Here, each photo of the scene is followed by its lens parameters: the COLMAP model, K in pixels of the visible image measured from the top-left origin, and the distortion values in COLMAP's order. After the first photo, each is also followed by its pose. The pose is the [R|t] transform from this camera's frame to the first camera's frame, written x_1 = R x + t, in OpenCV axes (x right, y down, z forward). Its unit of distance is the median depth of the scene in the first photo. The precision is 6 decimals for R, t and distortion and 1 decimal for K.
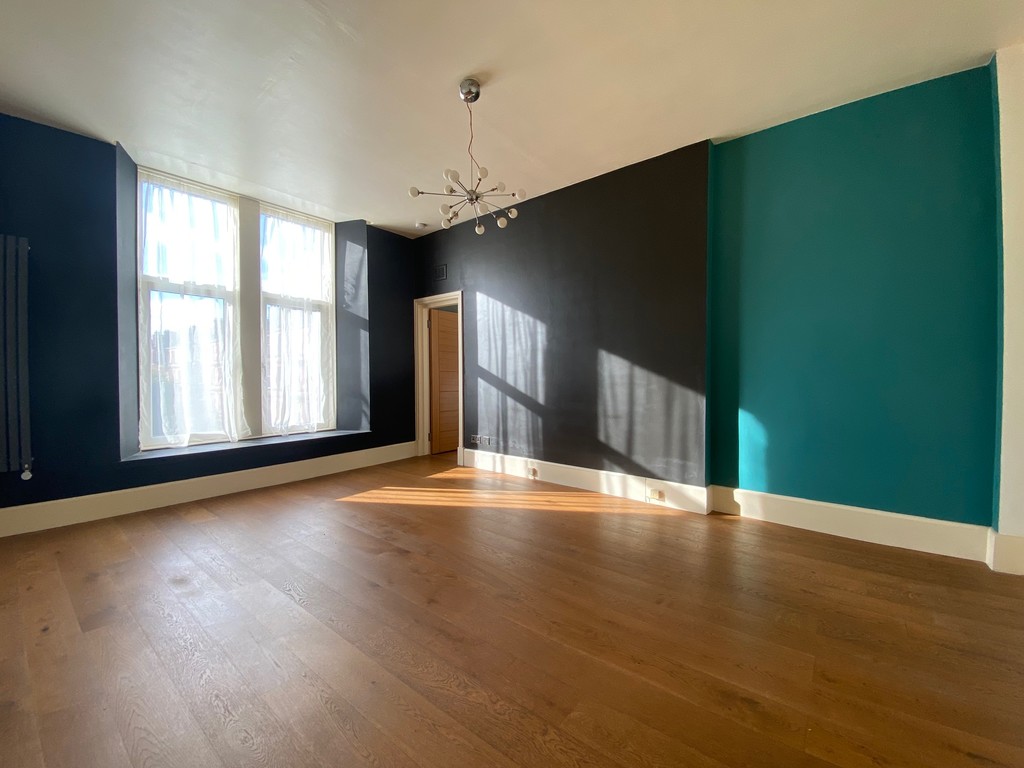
lens RADIAL K [[410.0, 0, 521.9], [0, 410.0, 376.9], [0, 0, 1]] dist [-0.000342, -0.000173]
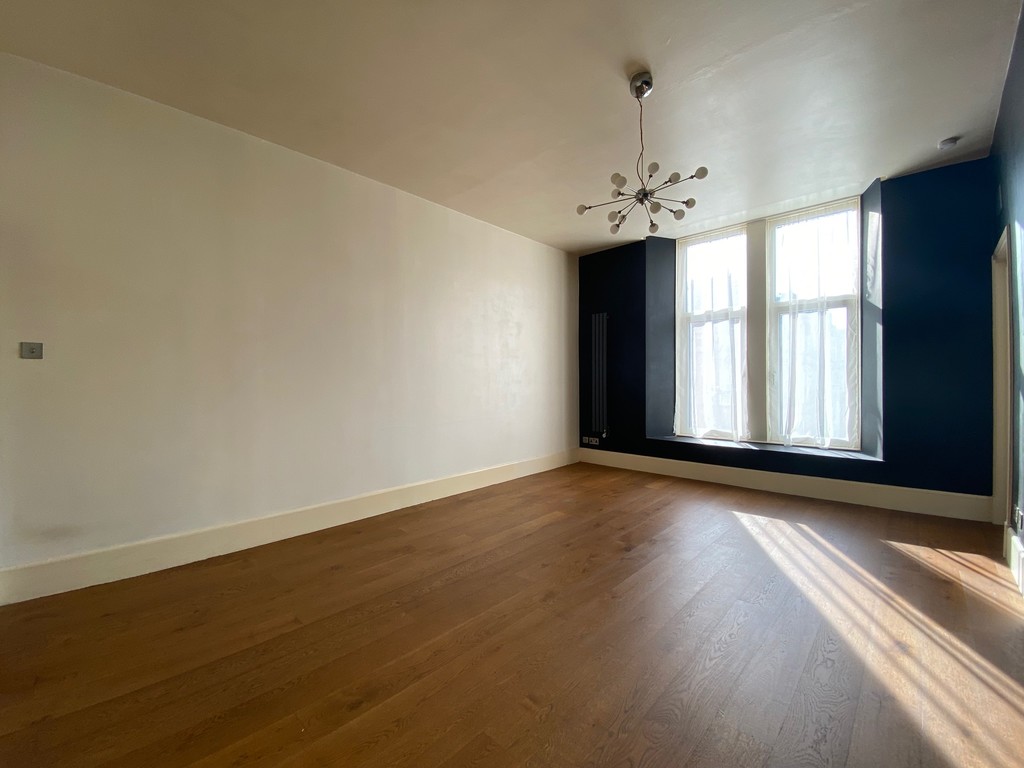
lens RADIAL K [[416.0, 0, 519.4], [0, 416.0, 384.2], [0, 0, 1]] dist [0.049601, -0.042123]
pose [[-0.094237, -0.001796, -0.995548, 0.498420], [-0.010335, 0.999946, -0.000825, 0.004582], [0.995496, 0.010211, -0.094251, 0.482343]]
